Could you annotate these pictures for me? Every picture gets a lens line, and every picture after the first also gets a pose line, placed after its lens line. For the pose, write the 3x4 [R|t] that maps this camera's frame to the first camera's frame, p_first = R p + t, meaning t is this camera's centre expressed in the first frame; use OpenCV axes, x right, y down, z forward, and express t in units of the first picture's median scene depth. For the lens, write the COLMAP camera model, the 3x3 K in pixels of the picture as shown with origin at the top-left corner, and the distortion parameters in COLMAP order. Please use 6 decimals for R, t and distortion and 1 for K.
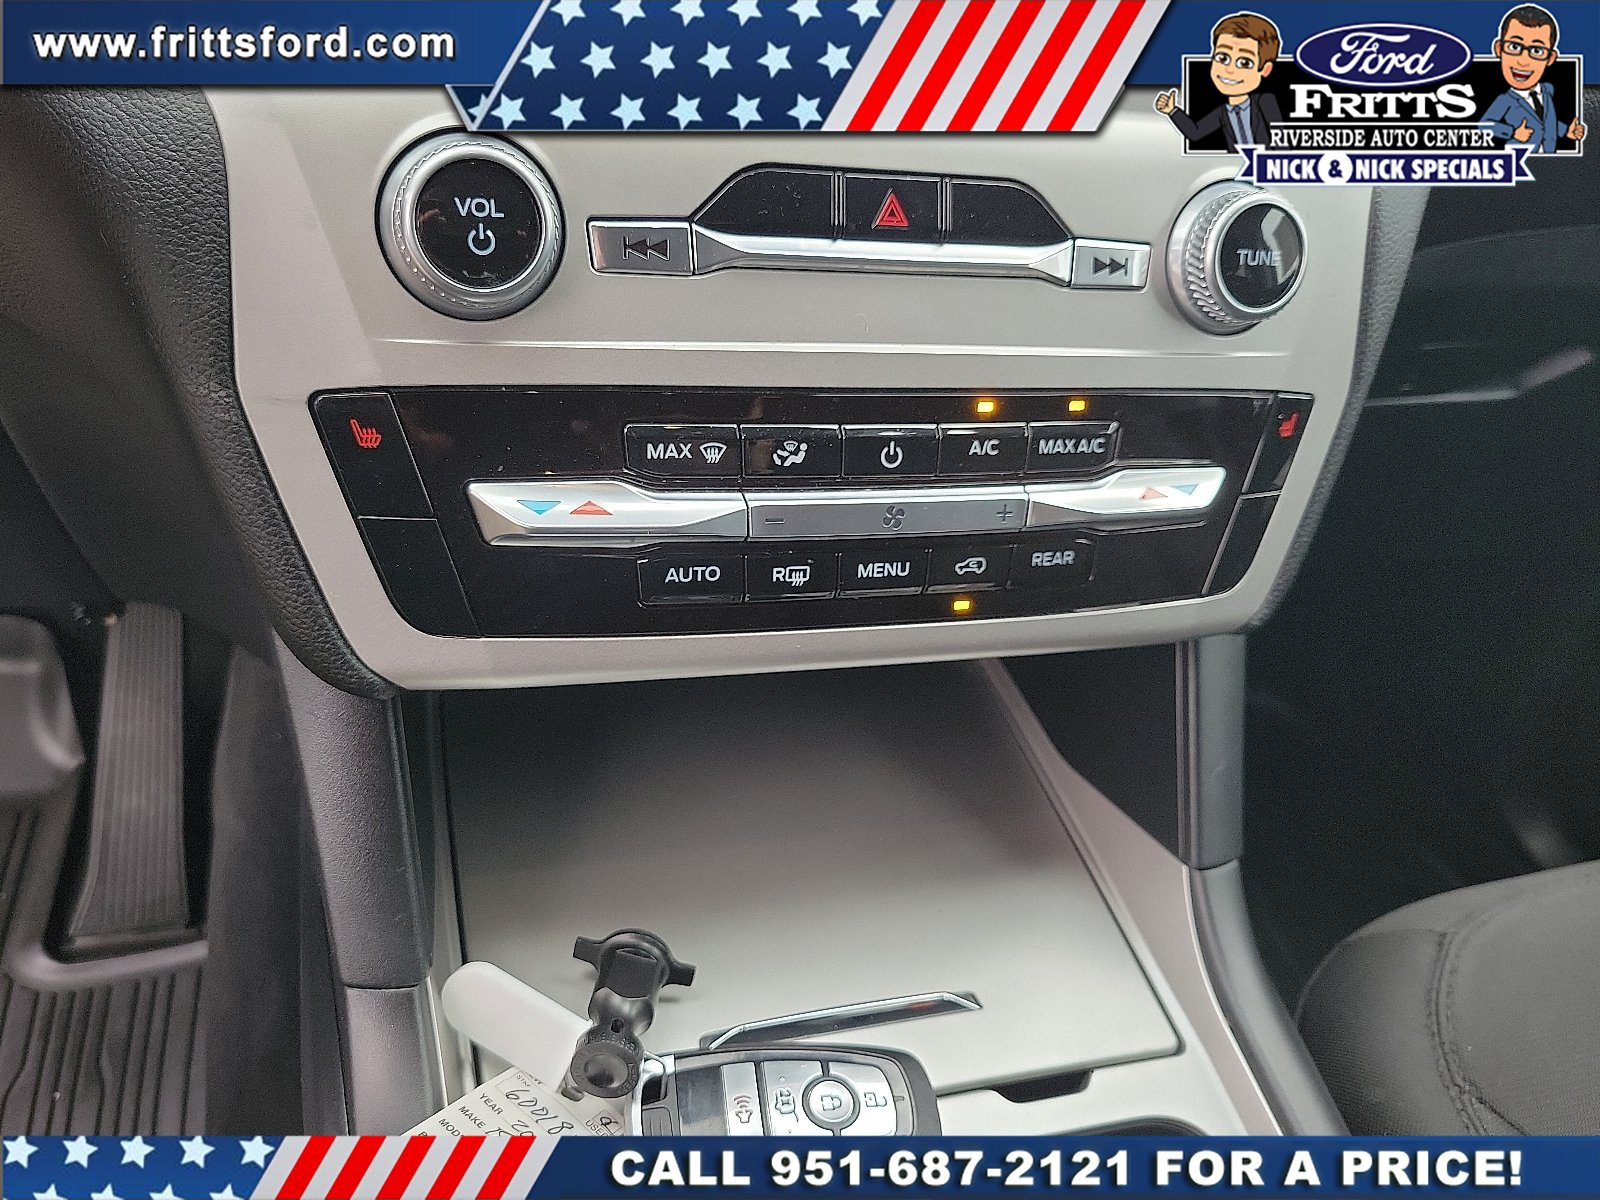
lens RADIAL K [[1278.2, 0, 793.7], [0, 1278.2, 608.2], [0, 0, 1]] dist [0.031077, -0.023824]
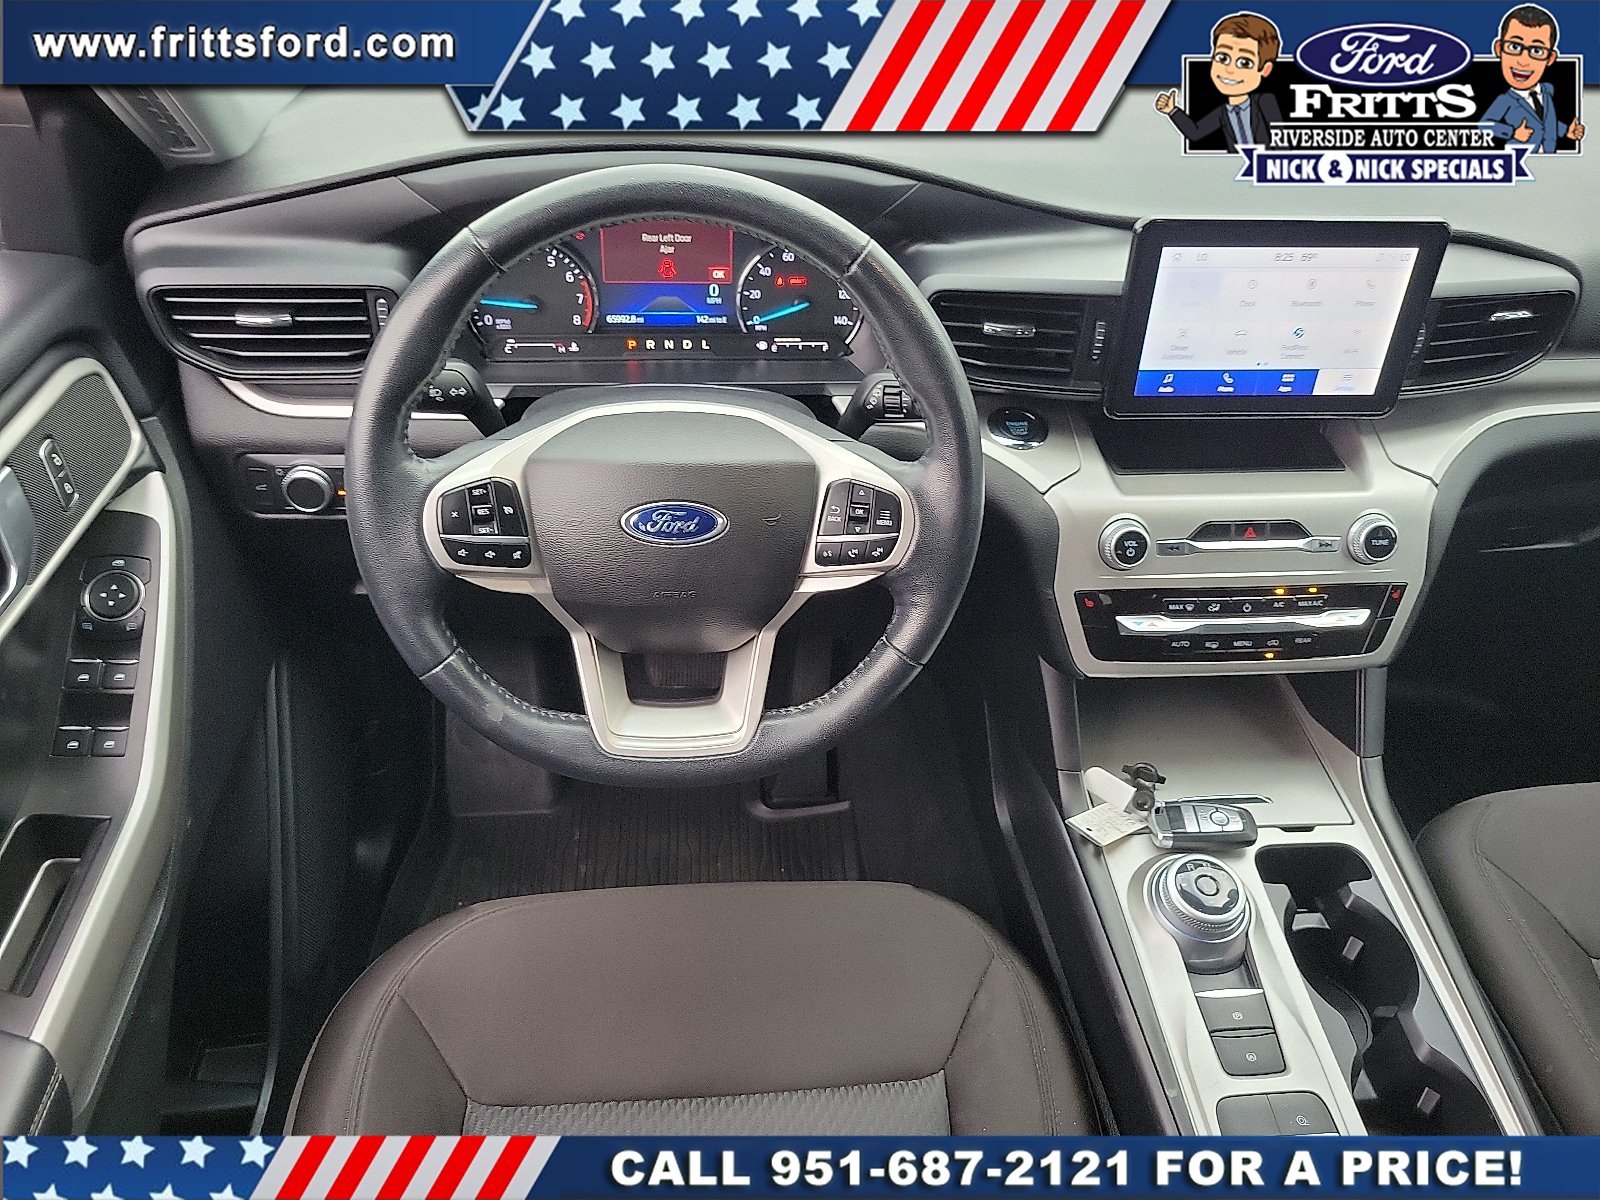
lens RADIAL K [[1278.2, 0, 765.3], [0, 1278.2, 590.4], [0, 0, 1]] dist [0.031077, -0.023824]
pose [[0.974601, 0.023101, -0.222754, -0.351000], [-0.025657, 0.999634, -0.008589, -0.098322], [0.222474, 0.014086, 0.974837, -2.175111]]
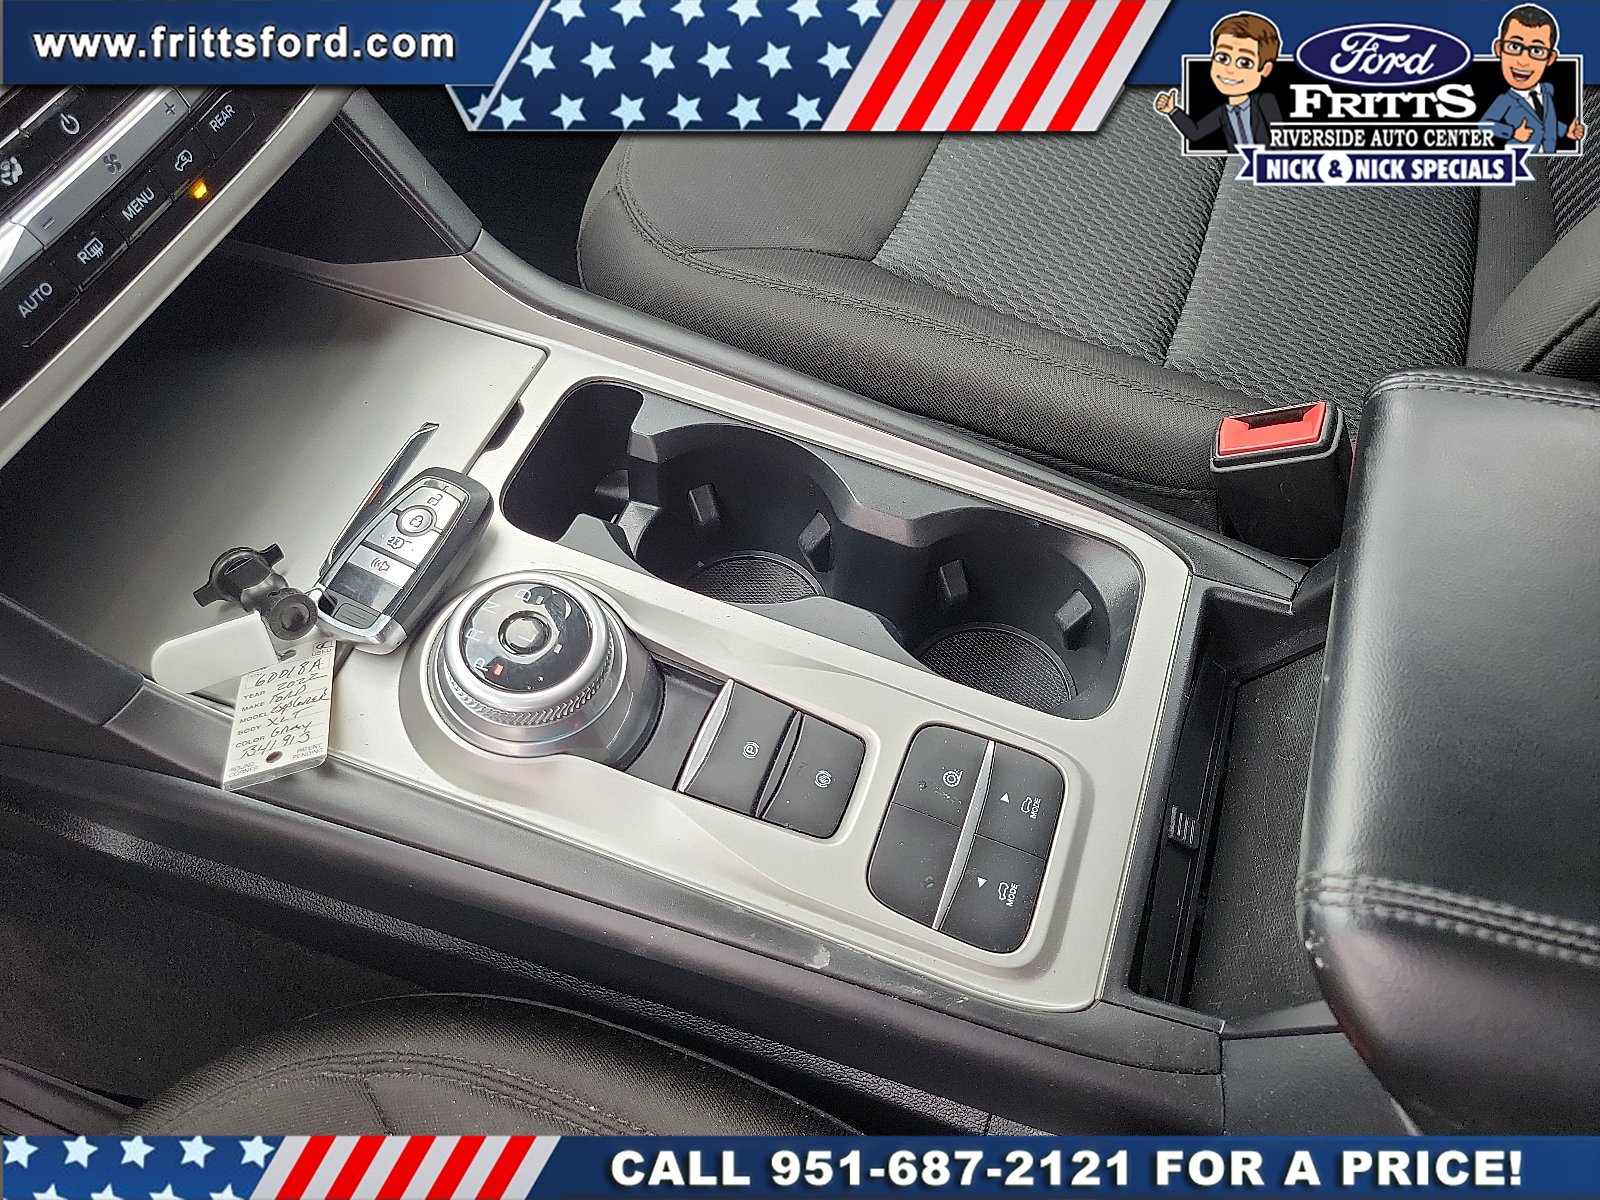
lens RADIAL K [[1278.2, 0, 831.6], [0, 1278.2, 631.4], [0, 0, 1]] dist [0.031077, -0.023824]
pose [[0.571606, -0.757591, 0.315156, -0.261031], [0.586354, 0.645822, 0.488982, 0.022459], [-0.573983, -0.094712, 0.813372, -0.497973]]
